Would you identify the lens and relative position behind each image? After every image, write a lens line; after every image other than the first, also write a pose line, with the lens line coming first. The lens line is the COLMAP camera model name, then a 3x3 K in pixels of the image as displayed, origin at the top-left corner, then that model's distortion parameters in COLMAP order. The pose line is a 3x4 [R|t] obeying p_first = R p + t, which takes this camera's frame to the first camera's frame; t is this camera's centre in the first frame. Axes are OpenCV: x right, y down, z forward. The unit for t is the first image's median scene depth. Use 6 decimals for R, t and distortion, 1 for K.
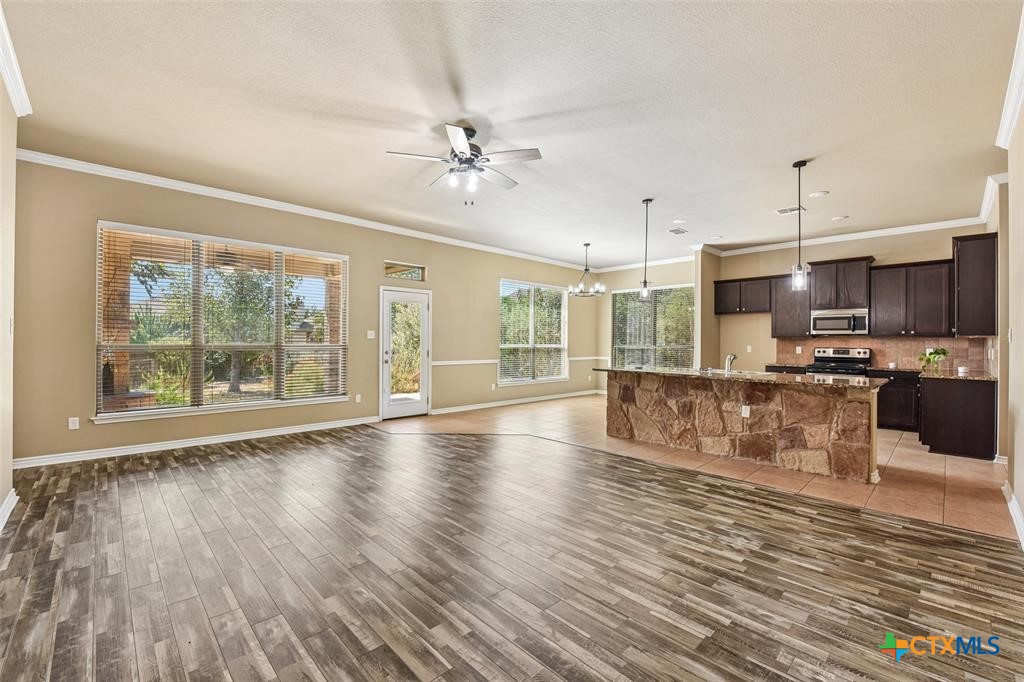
lens RADIAL K [[434.8, 0, 518.3], [0, 434.8, 340.8], [0, 0, 1]] dist [-0.002631, -0.000140]
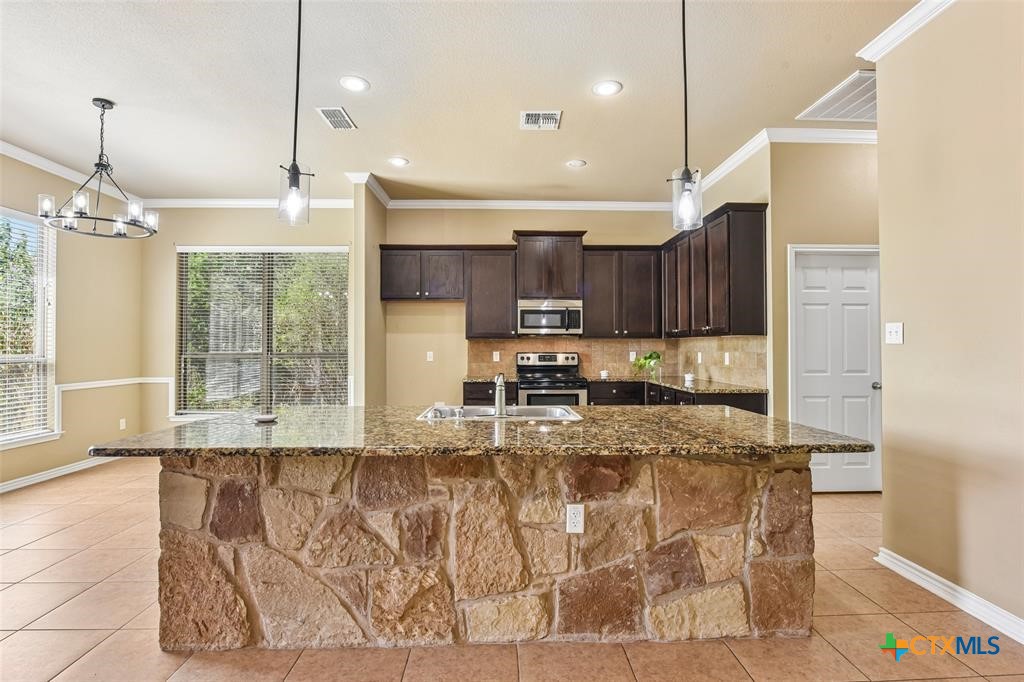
lens RADIAL K [[474.4, 0, 512.5], [0, 474.4, 342.0], [0, 0, 1]] dist [-0.011872, -0.000018]
pose [[0.676336, -0.002499, 0.736589, 0.133069], [0.006286, 0.999977, -0.002379, -0.000327], [-0.736566, 0.006239, 0.676336, 0.612456]]
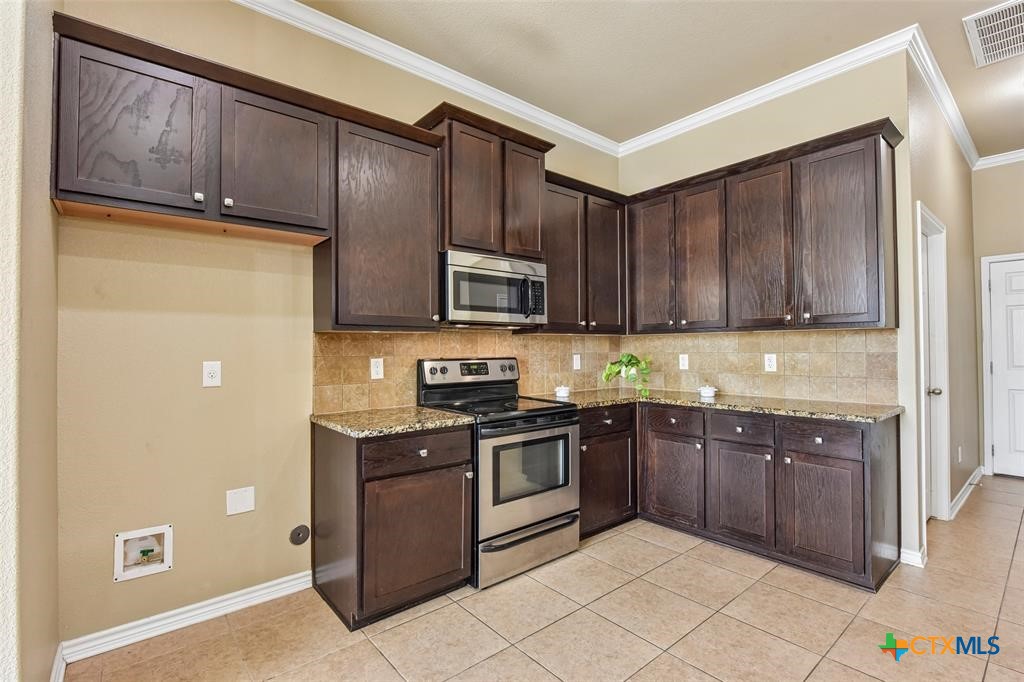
lens RADIAL K [[474.4, 0, 516.2], [0, 474.4, 338.2], [0, 0, 1]] dist [-0.011872, -0.000018]
pose [[0.053542, 0.010691, 0.998508, 0.388485], [0.004632, 0.999929, -0.010955, 0.003536], [-0.998555, 0.005212, 0.053489, 1.156811]]
